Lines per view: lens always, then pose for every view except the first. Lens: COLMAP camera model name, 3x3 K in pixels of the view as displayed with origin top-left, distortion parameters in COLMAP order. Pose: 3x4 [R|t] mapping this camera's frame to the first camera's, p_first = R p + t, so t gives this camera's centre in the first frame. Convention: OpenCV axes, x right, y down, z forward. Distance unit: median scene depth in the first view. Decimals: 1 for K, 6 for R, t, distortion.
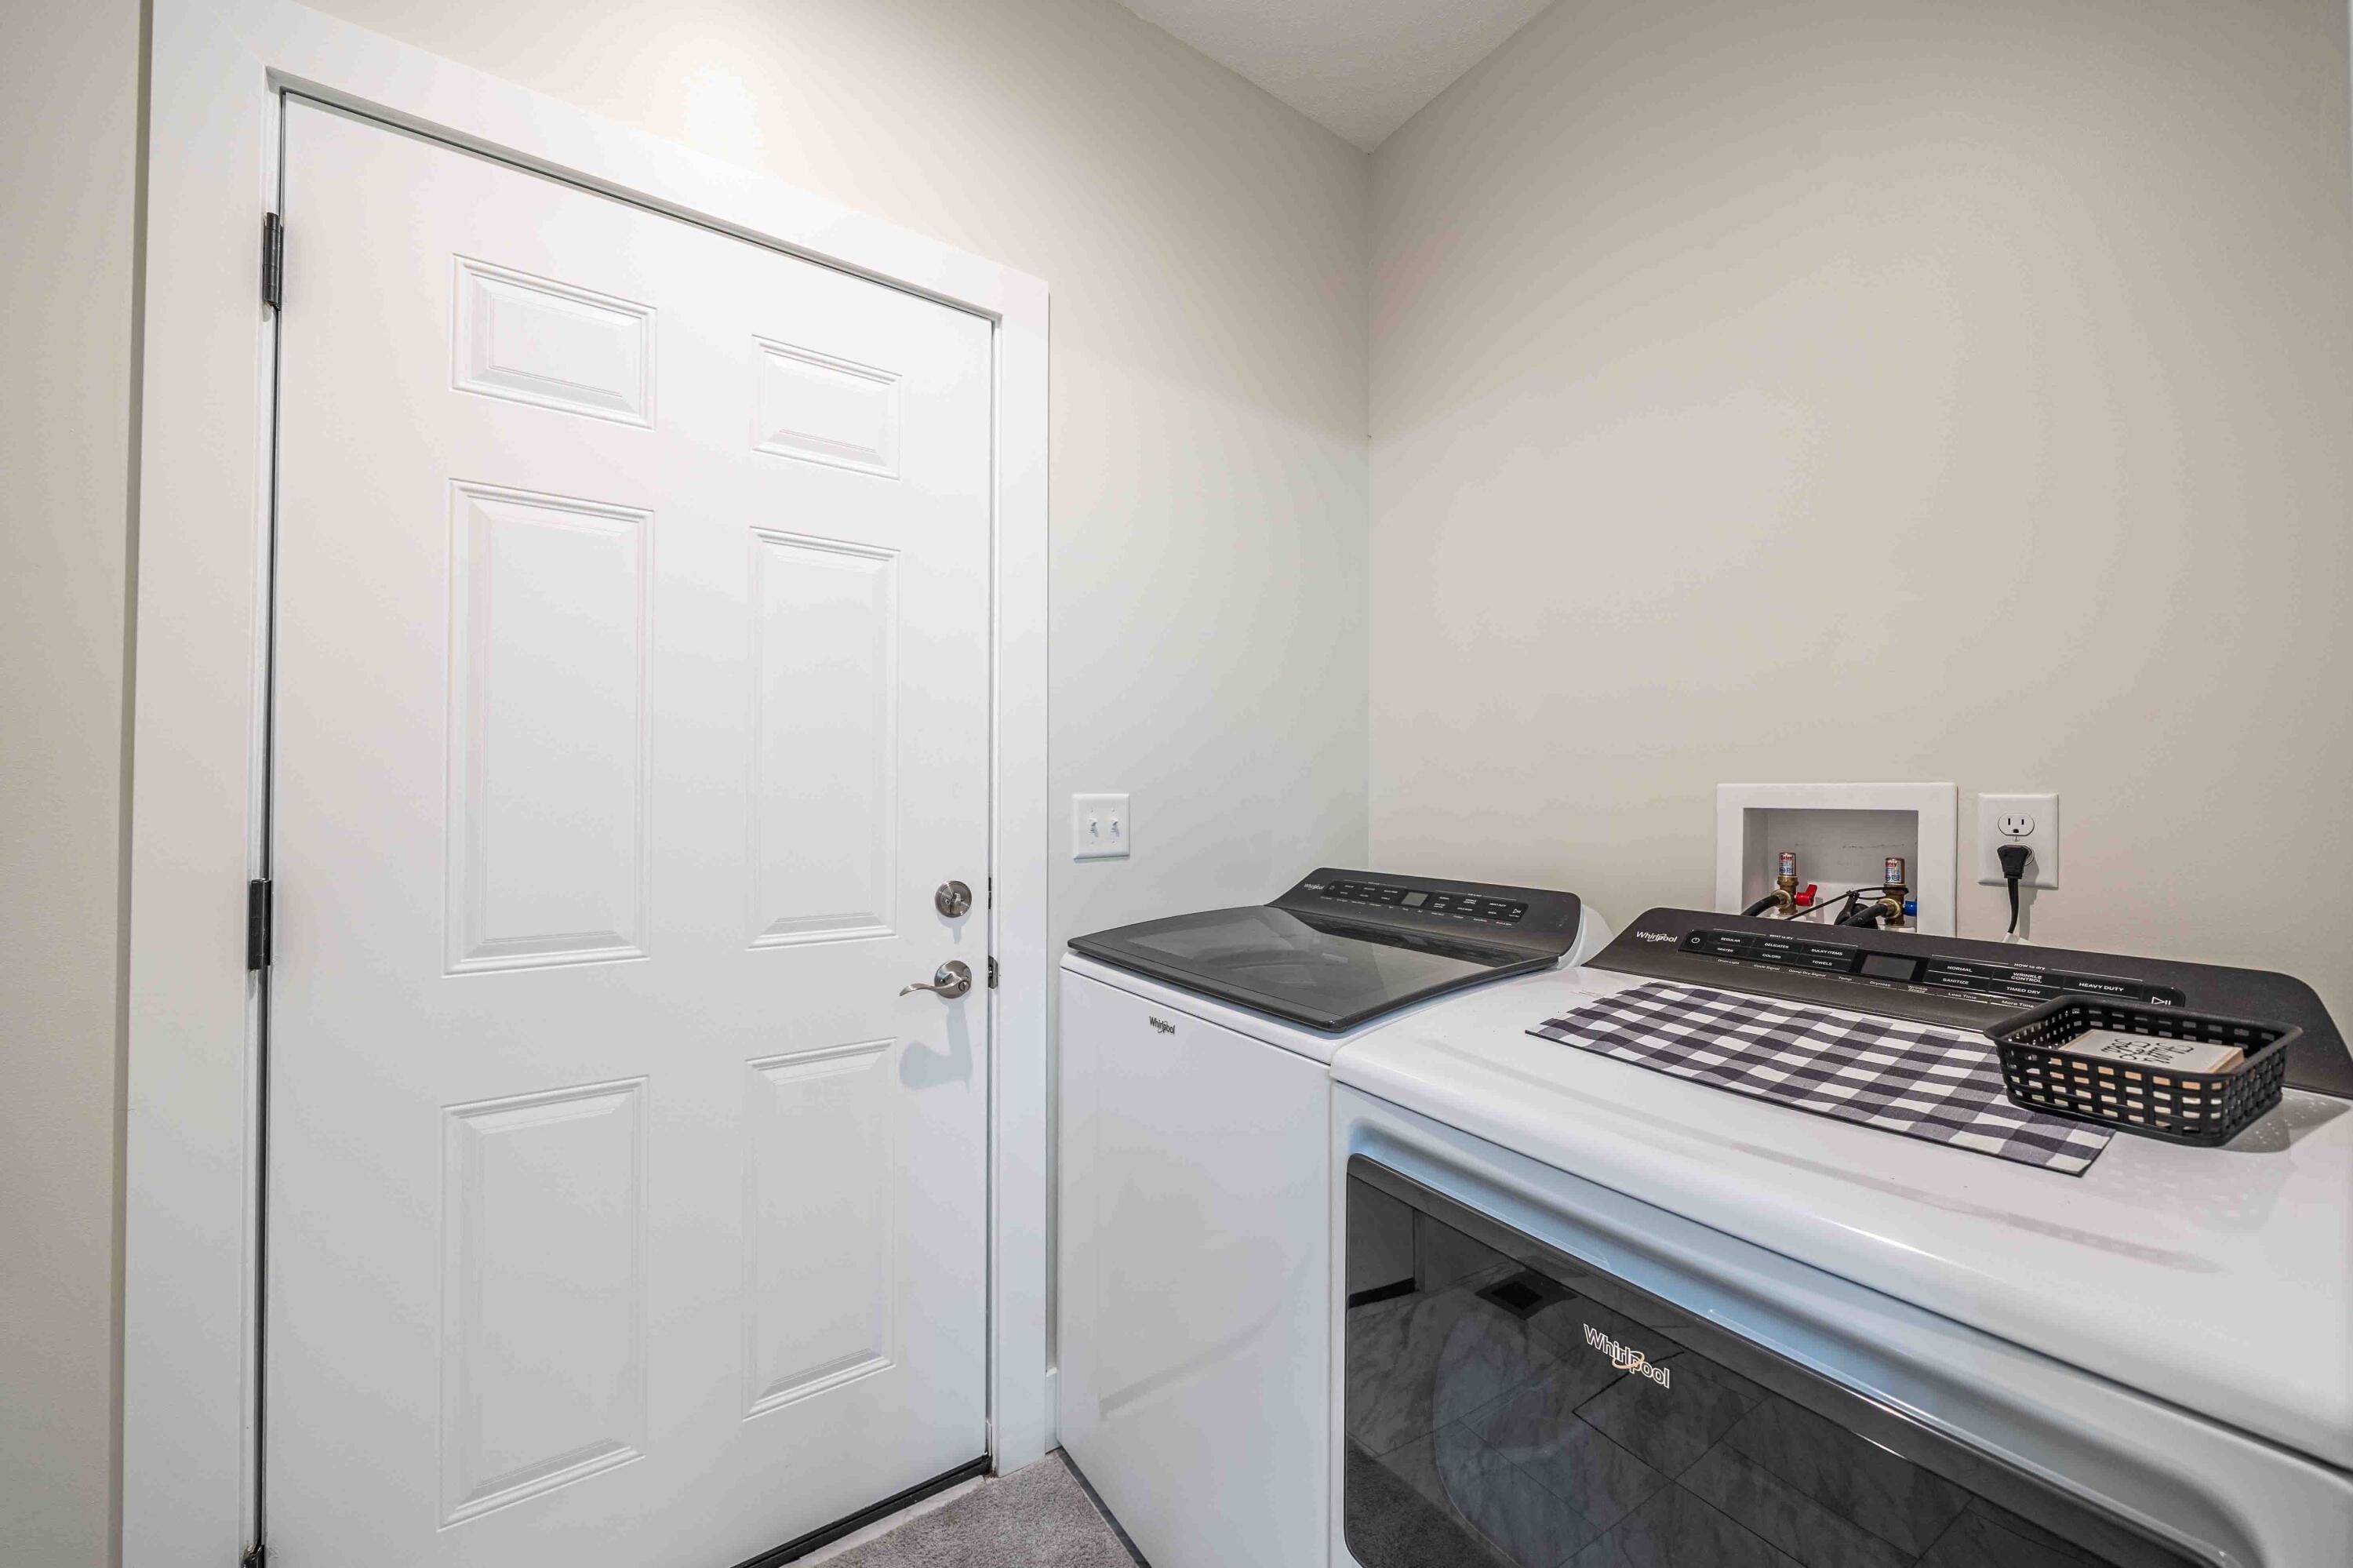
lens RADIAL K [[850.7, 0, 1170.0], [0, 850.7, 788.4], [0, 0, 1]] dist [-0.003841, -0.001238]
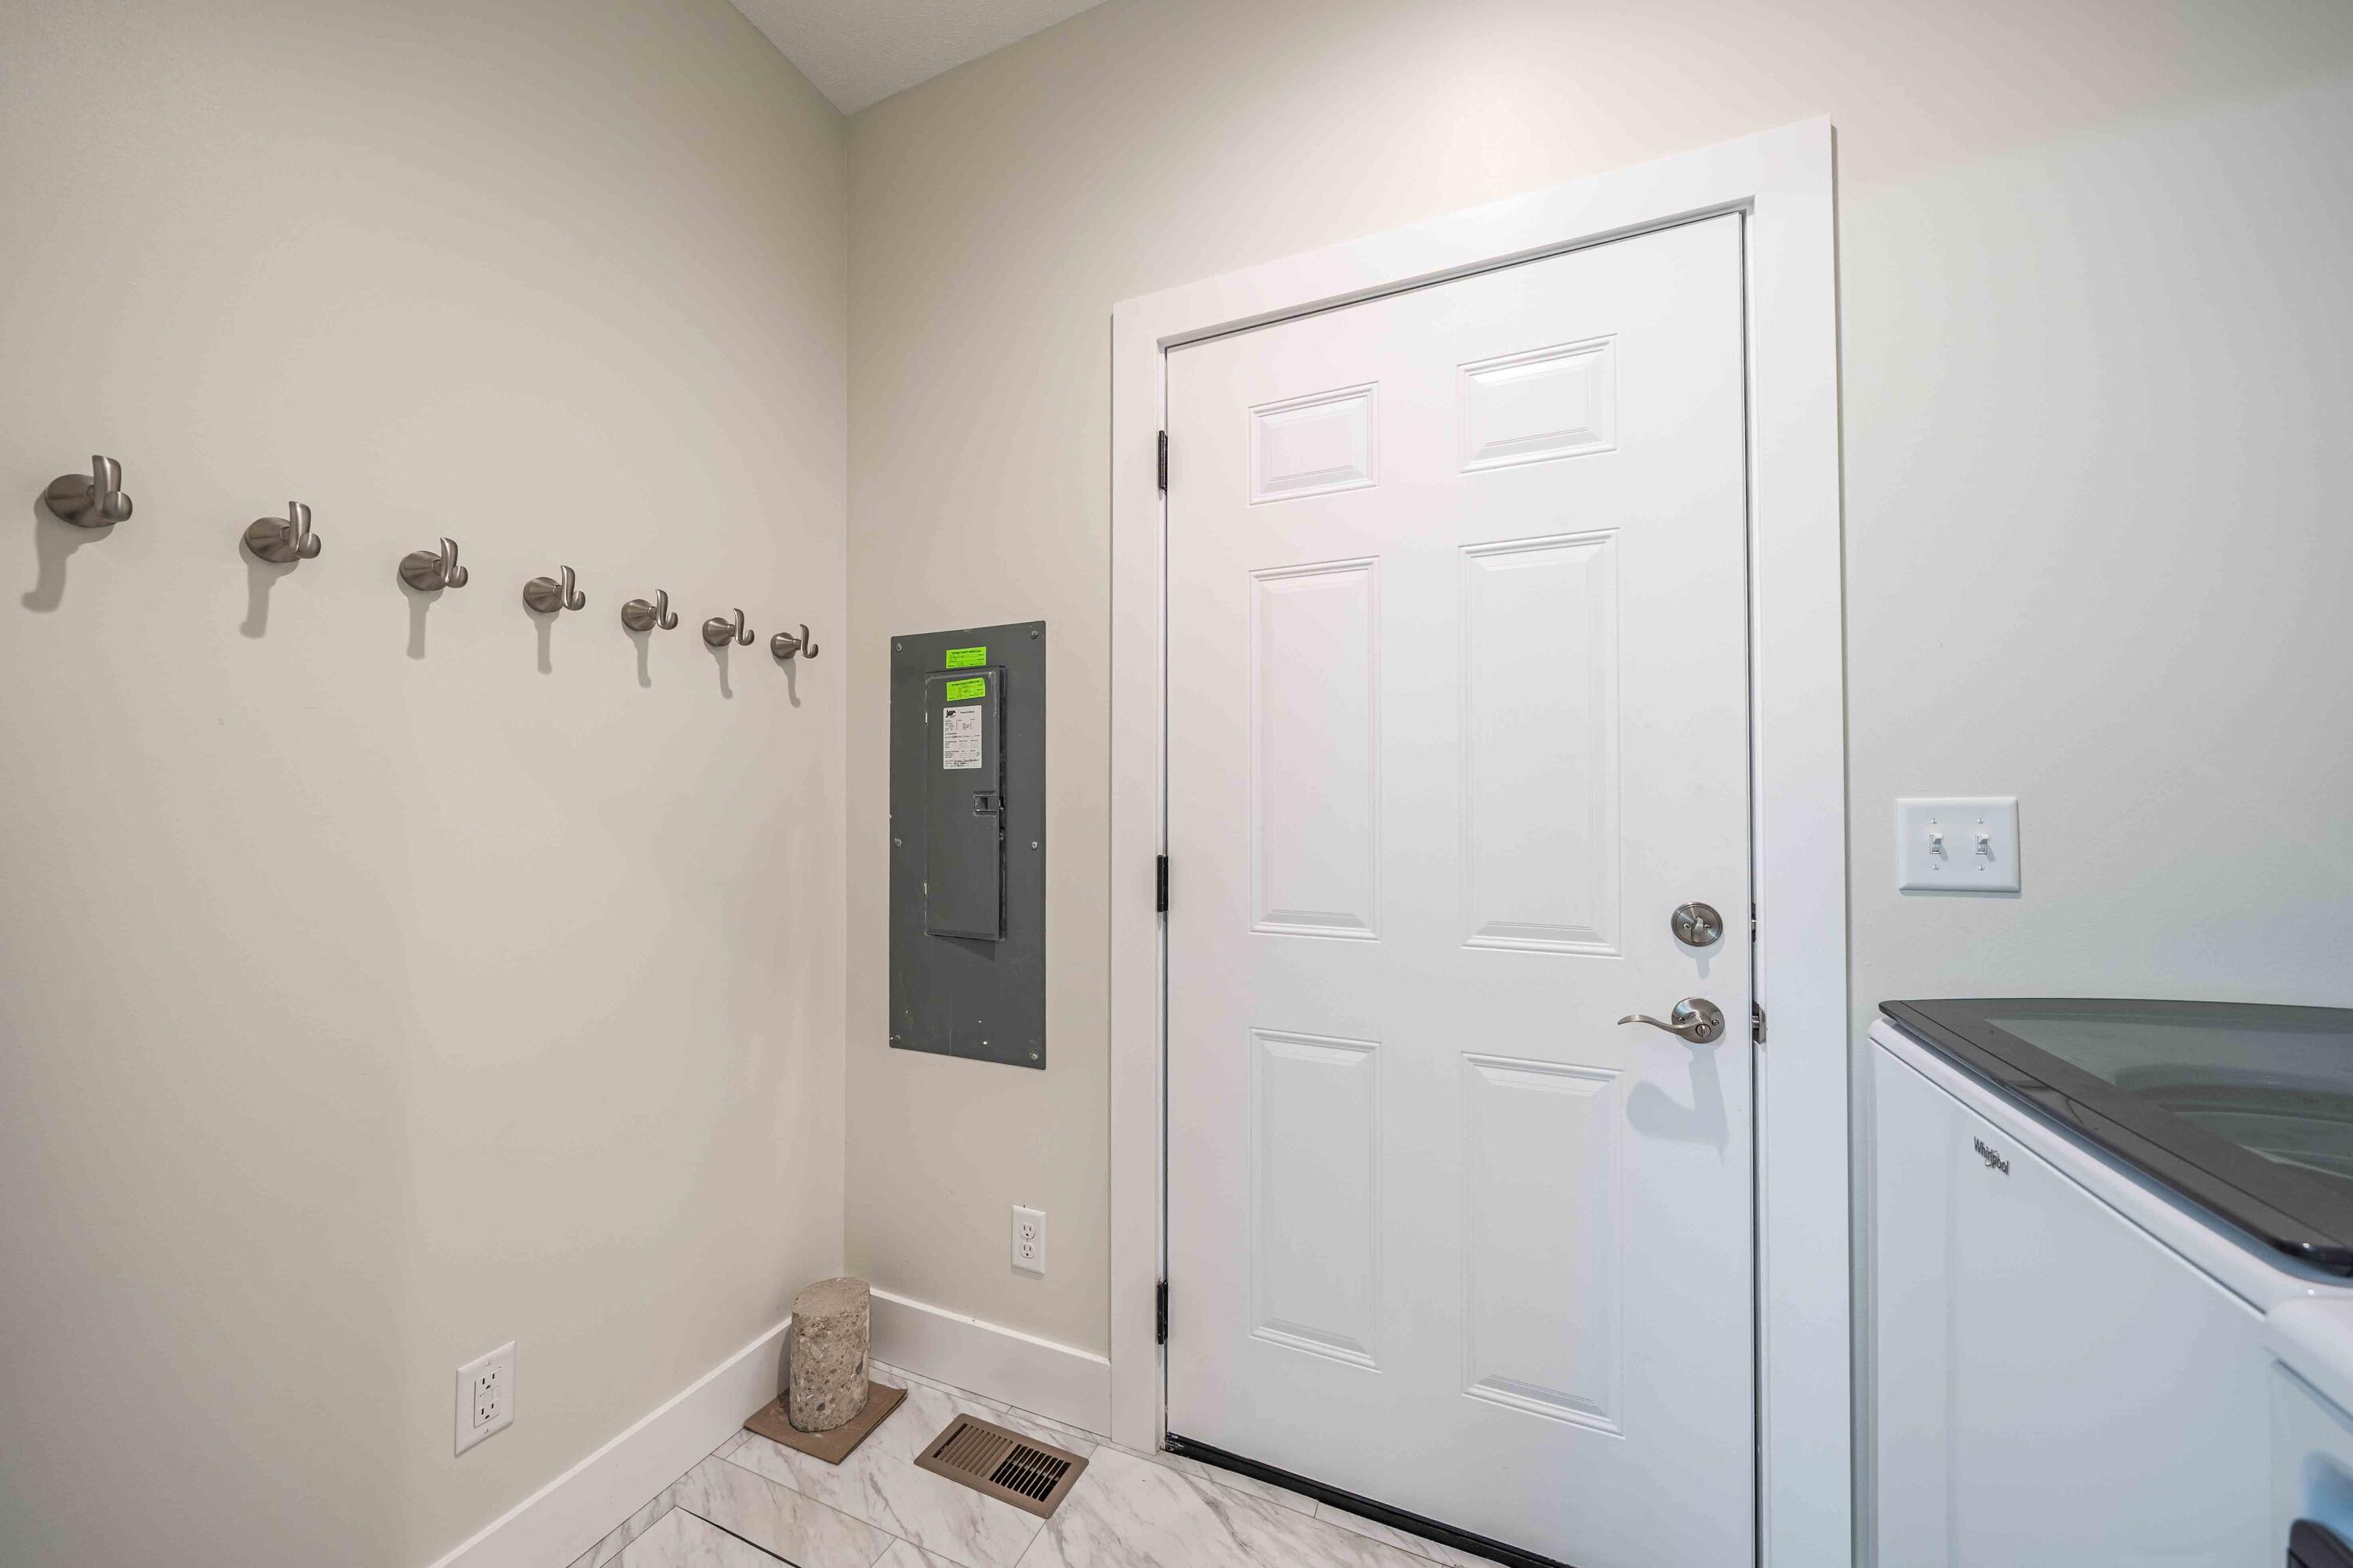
lens RADIAL K [[850.7, 0, 1165.2], [0, 850.7, 790.8], [0, 0, 1]] dist [-0.003841, -0.001238]
pose [[0.525403, -0.013218, -0.850751, 0.185073], [0.008375, 0.999911, -0.010363, 0.003214], [0.850812, -0.001680, 0.525467, 0.116743]]
